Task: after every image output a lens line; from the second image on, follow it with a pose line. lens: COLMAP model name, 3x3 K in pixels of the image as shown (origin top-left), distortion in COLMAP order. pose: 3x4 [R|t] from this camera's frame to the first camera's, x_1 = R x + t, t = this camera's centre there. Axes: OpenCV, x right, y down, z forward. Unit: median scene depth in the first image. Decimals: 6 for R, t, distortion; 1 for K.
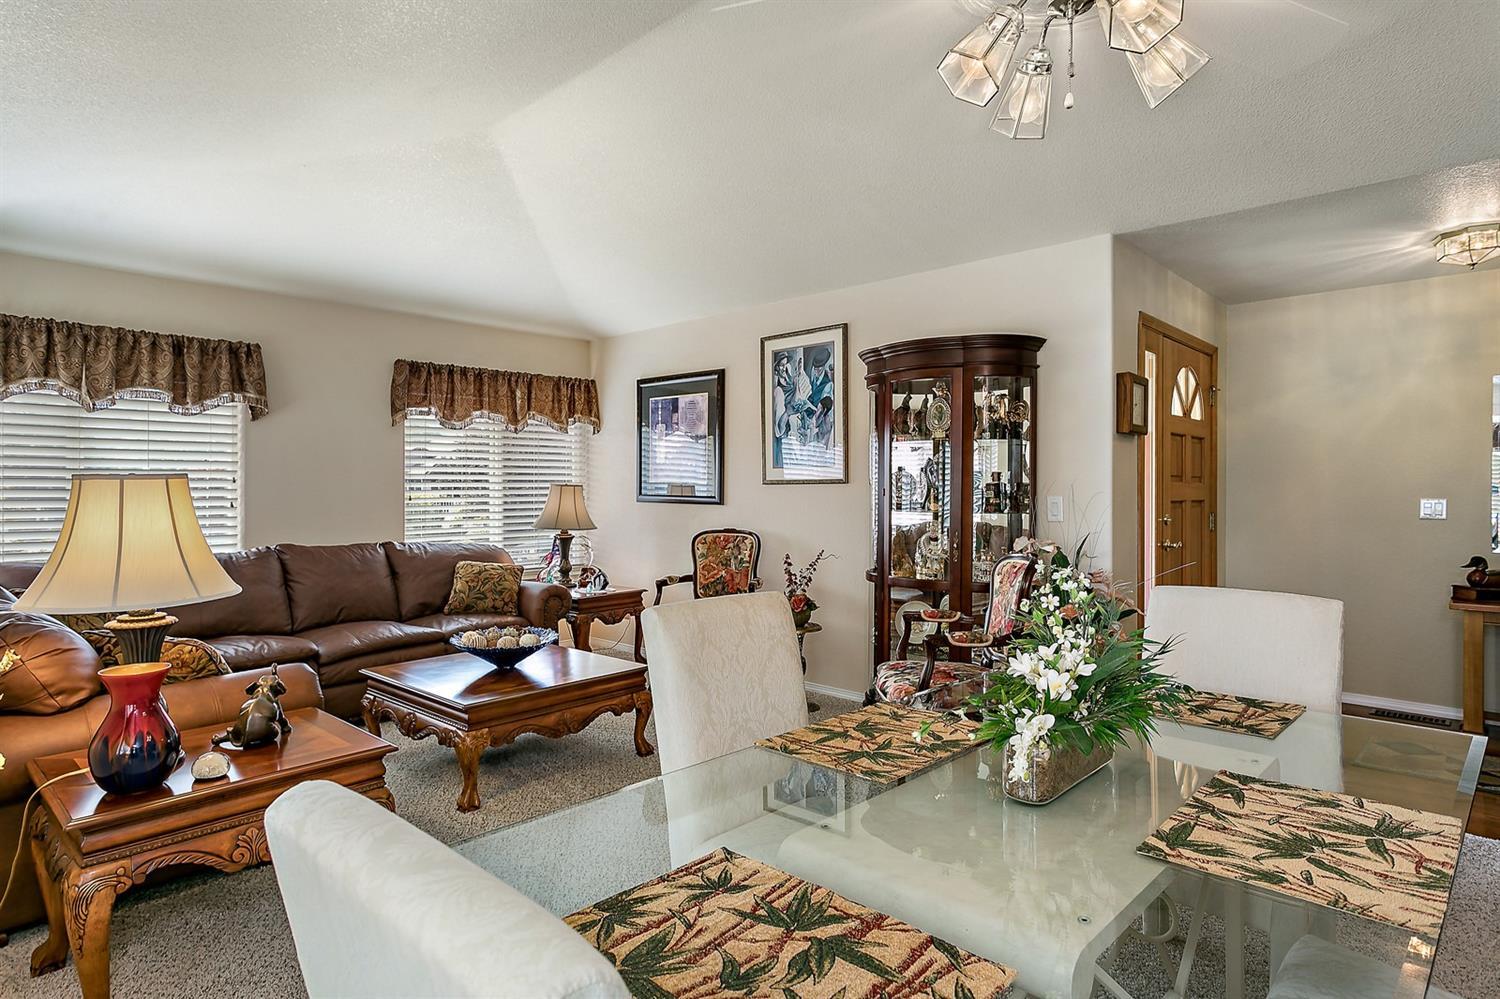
lens RADIAL K [[811.6, 0, 752.3], [0, 811.6, 495.5], [0, 0, 1]] dist [-0.000059, 0.004132]
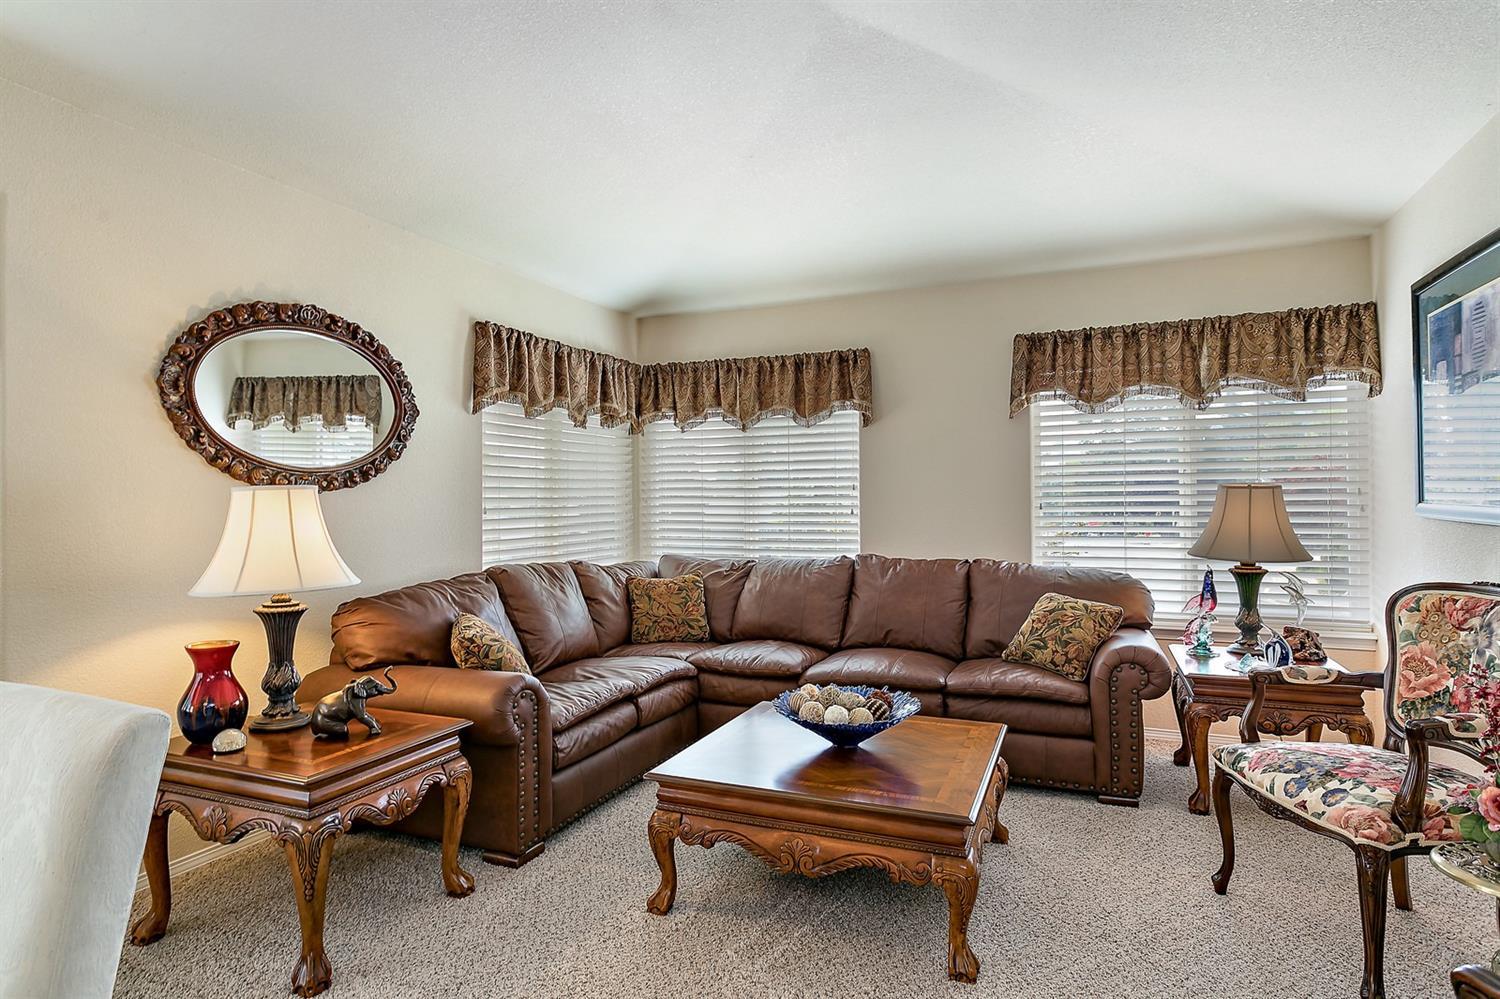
lens RADIAL K [[811.6, 0, 741.2], [0, 811.6, 500.0], [0, 0, 1]] dist [-0.000059, 0.004132]
pose [[0.350260, -0.000704, -0.936652, 0.240646], [-0.002073, 0.999997, -0.001527, -0.001644], [0.936650, 0.002477, 0.350258, 0.489107]]
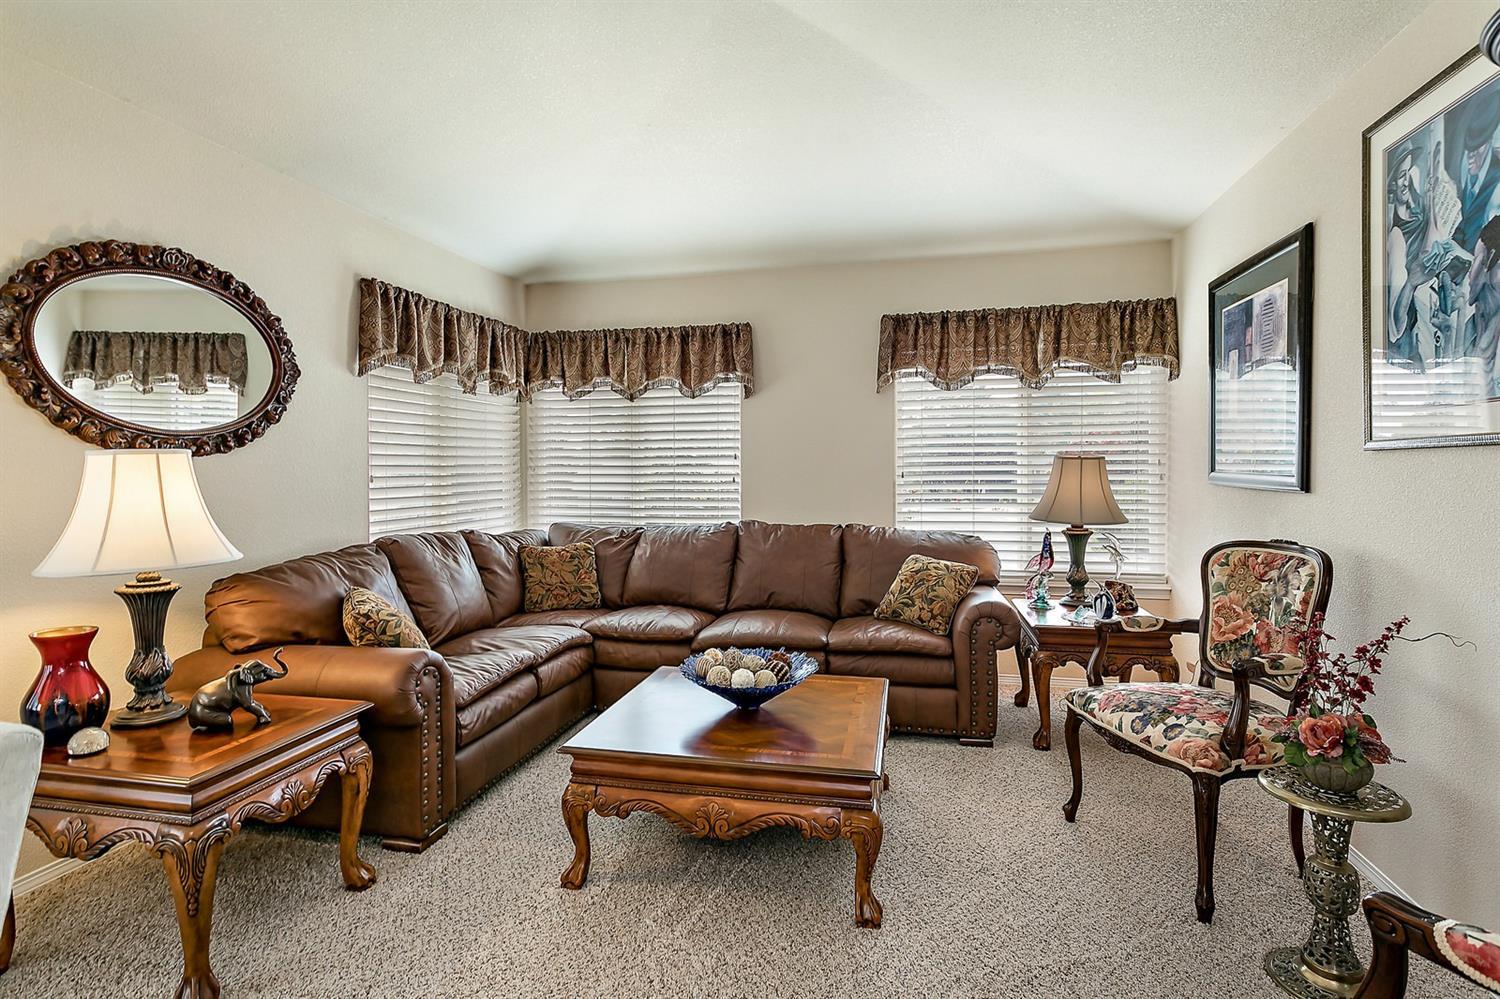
lens RADIAL K [[776.9, 0, 740.9], [0, 776.9, 483.7], [0, 0, 1]] dist [0.003140, 0.001335]
pose [[0.493632, 0.016483, -0.869515, 0.226864], [-0.003444, 0.999850, 0.016998, -0.001206], [0.869664, -0.005396, 0.493614, 0.482585]]
